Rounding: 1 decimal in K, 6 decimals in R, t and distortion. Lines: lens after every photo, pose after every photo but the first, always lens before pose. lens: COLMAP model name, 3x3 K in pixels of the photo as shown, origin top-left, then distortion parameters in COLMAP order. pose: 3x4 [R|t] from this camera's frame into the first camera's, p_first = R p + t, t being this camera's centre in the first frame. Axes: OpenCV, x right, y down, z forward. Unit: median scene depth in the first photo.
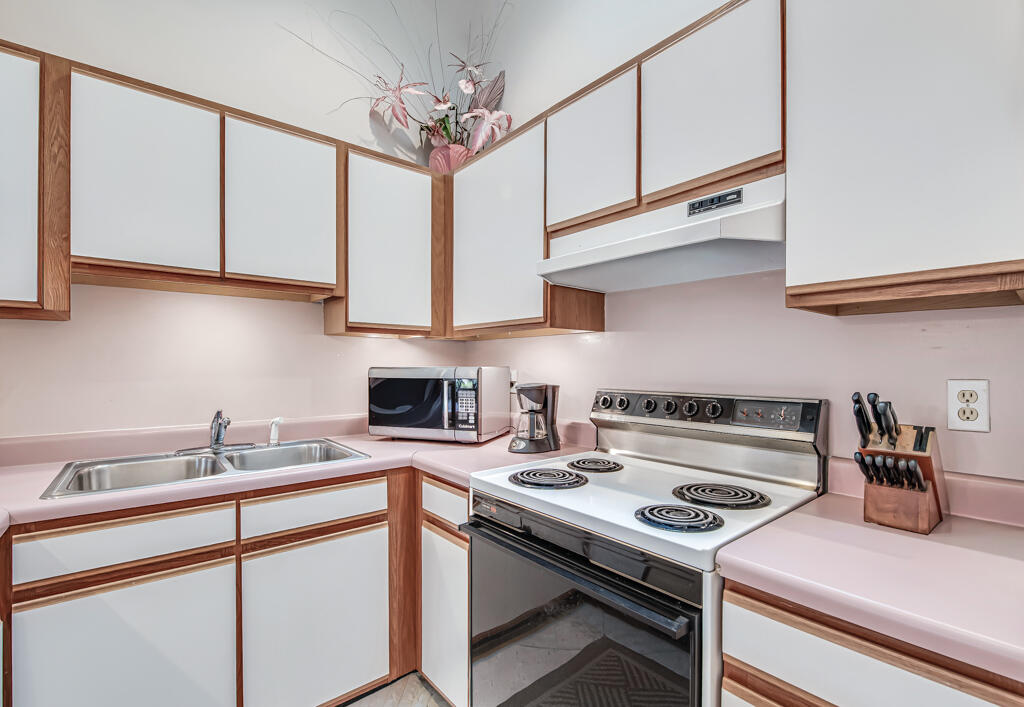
lens RADIAL K [[471.5, 0, 540.6], [0, 471.5, 364.4], [0, 0, 1]] dist [-0.012456, -0.001143]
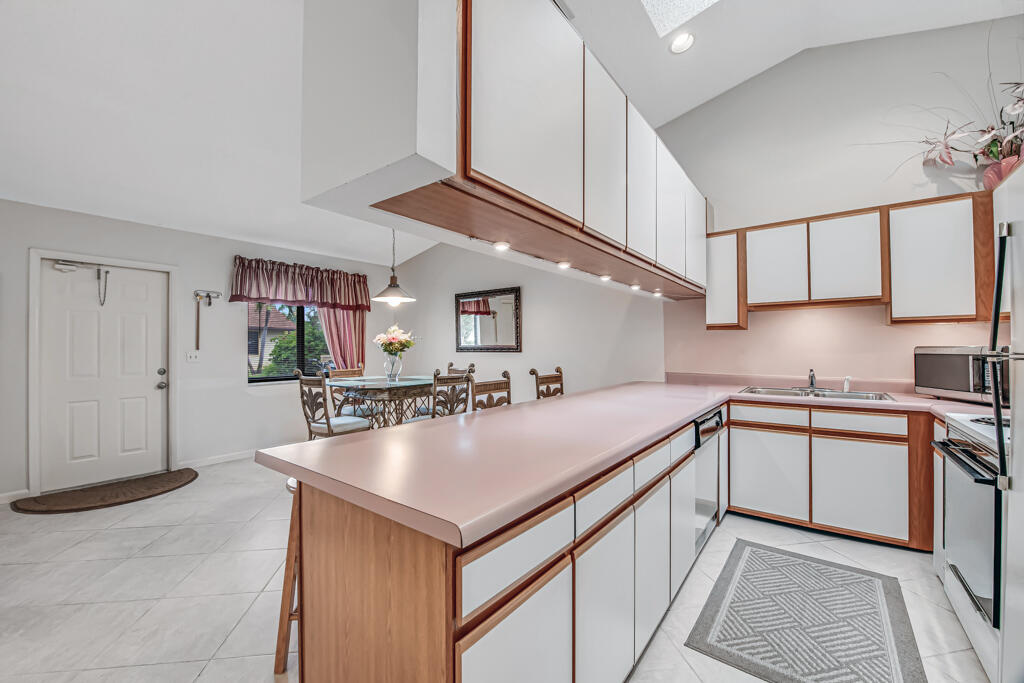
lens RADIAL K [[406.7, 0, 507.2], [0, 406.7, 348.8], [0, 0, 1]] dist [-0.020540, -0.000232]
pose [[0.197739, -0.002467, -0.980252, 0.664263], [0.007638, 0.999970, -0.000976, 0.004573], [0.980225, -0.007295, 0.197752, -0.543509]]
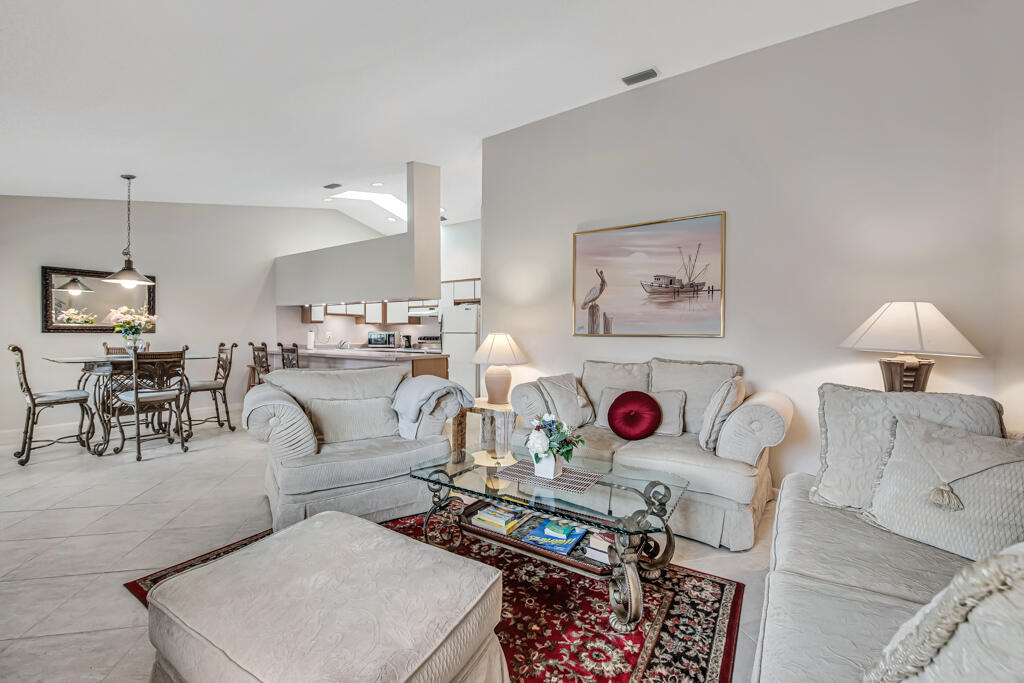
lens RADIAL K [[375.8, 0, 512.0], [0, 375.8, 341.5], [0, 0, 1]] dist [-0.030057, -0.000064]
pose [[0.963814, -0.002128, 0.266567, 0.008356], [-0.003649, 0.999769, 0.021174, 0.020090], [-0.266550, -0.021380, 0.963584, -3.179683]]
